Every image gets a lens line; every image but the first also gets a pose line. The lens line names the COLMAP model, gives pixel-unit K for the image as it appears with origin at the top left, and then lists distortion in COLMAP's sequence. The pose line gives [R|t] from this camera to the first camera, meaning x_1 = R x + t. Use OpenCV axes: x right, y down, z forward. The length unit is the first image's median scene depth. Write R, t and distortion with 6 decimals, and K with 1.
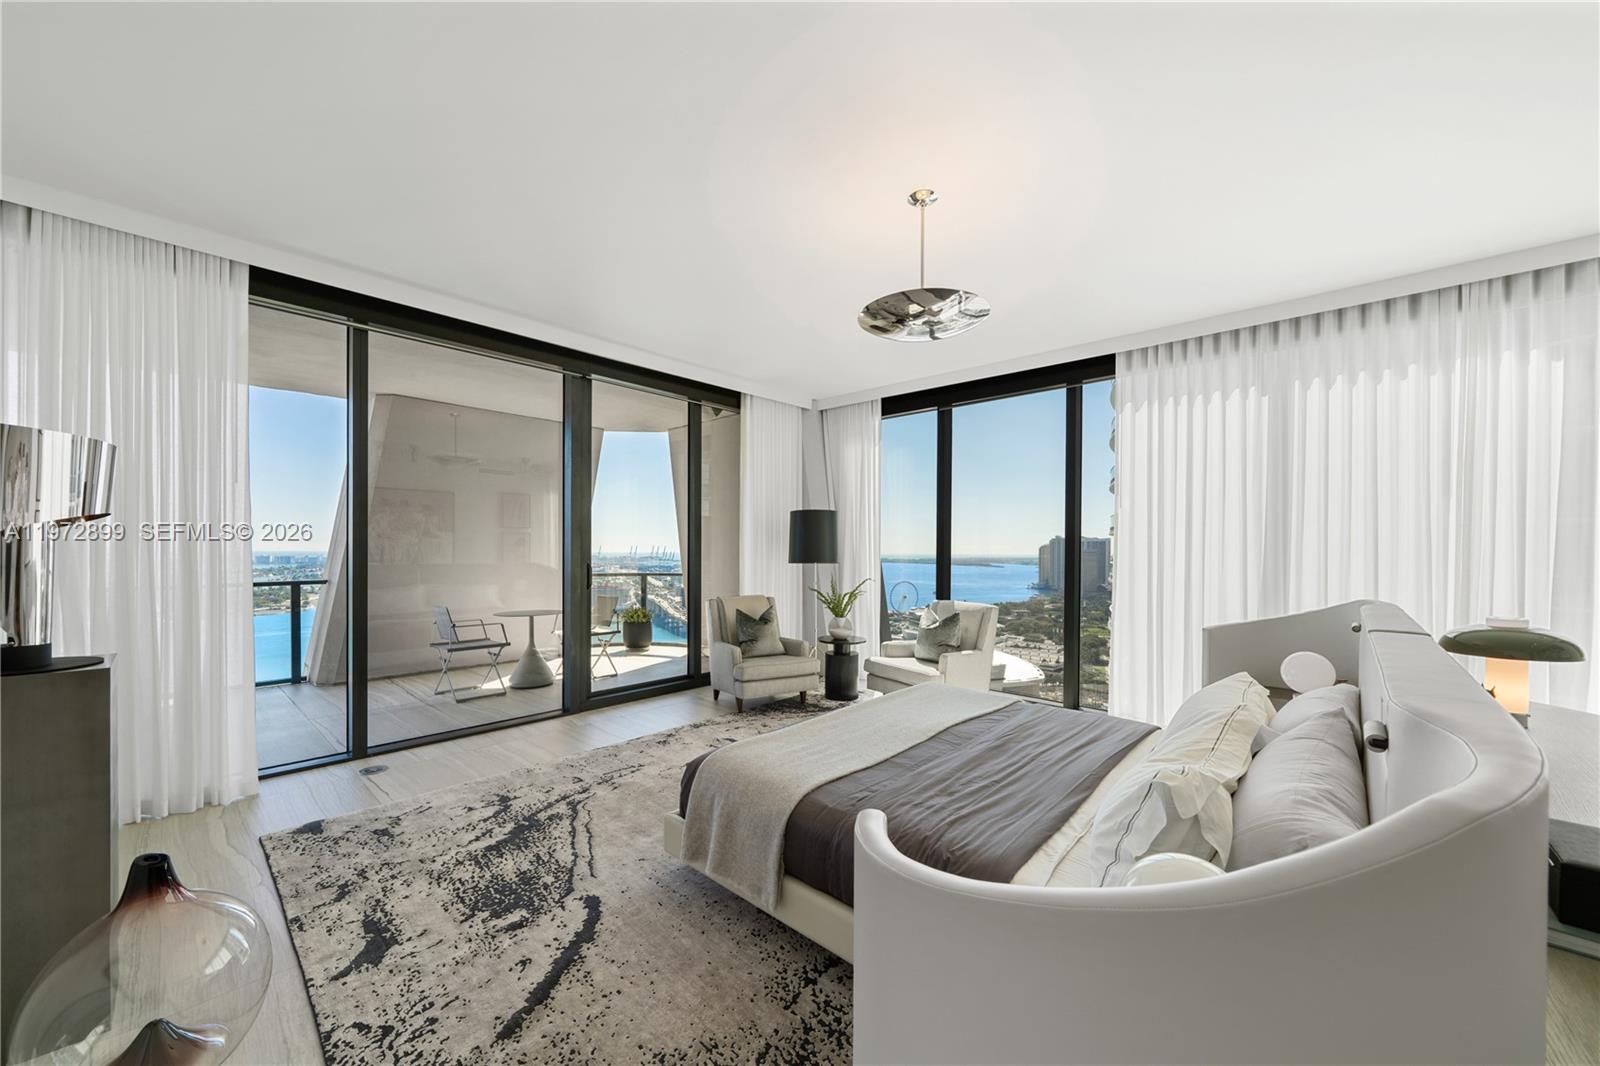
lens RADIAL K [[596.8, 0, 787.9], [0, 596.8, 542.4], [0, 0, 1]] dist [0.005590, -0.001267]
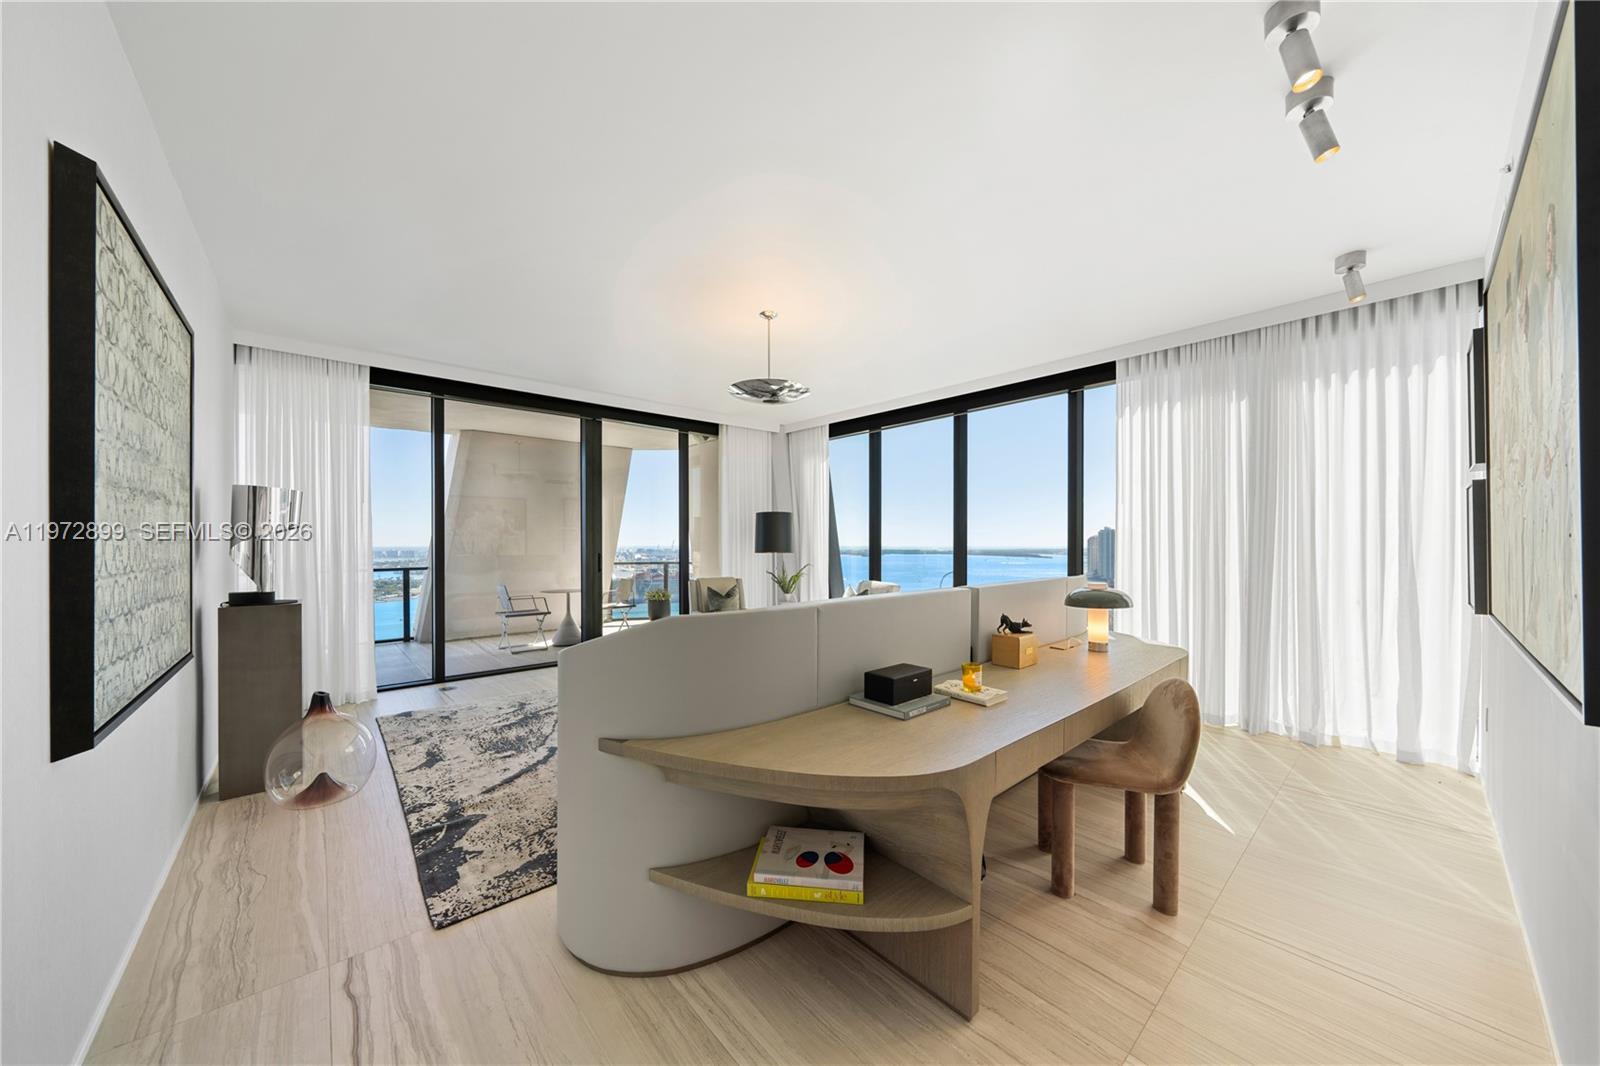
lens RADIAL K [[551.7, 0, 793.0], [0, 551.7, 534.3], [0, 0, 1]] dist [-0.002675, 0.000088]
pose [[0.995631, -0.009665, -0.092869, 0.571479], [0.009315, 0.999948, -0.004212, 0.000083], [0.092905, 0.003328, 0.995669, -0.569812]]
